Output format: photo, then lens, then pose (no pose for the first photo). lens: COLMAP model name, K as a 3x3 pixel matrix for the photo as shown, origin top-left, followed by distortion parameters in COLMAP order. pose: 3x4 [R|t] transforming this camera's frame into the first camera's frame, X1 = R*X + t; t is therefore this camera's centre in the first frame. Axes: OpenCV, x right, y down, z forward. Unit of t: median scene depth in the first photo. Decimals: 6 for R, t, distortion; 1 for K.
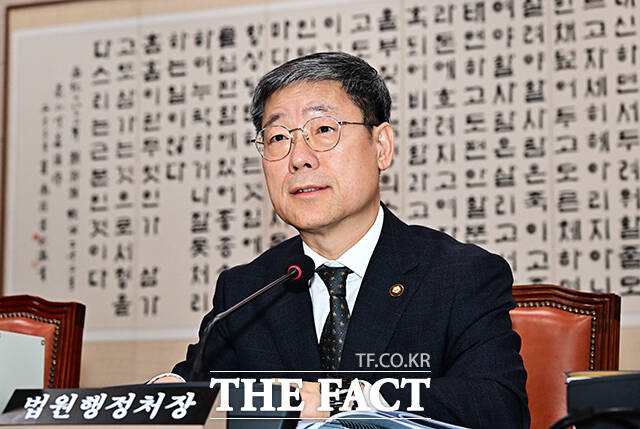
lens RADIAL K [[1725.9, 0, 284.8], [0, 1725.9, 208.8], [0, 0, 1]] dist [0.068280, 0.000000]
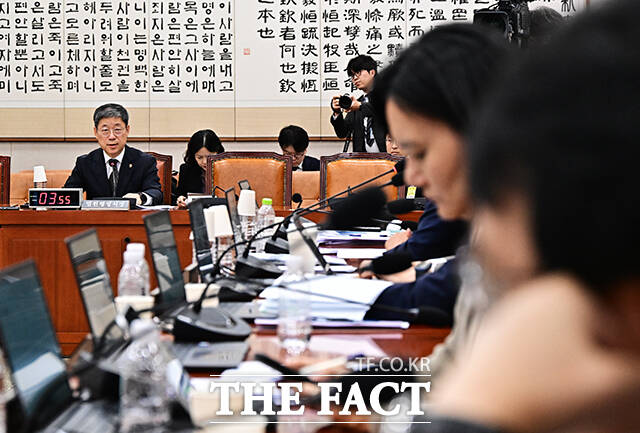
lens RADIAL K [[1740.1, 0, 320.0], [0, 1740.1, 216.6], [0, 0, 1]] dist [0.107373, 0.000000]
pose [[0.920684, -0.025958, 0.389445, -0.323871], [-0.051594, 0.980936, 0.187355, -0.181215], [-0.386885, -0.192587, 0.901793, -0.819170]]
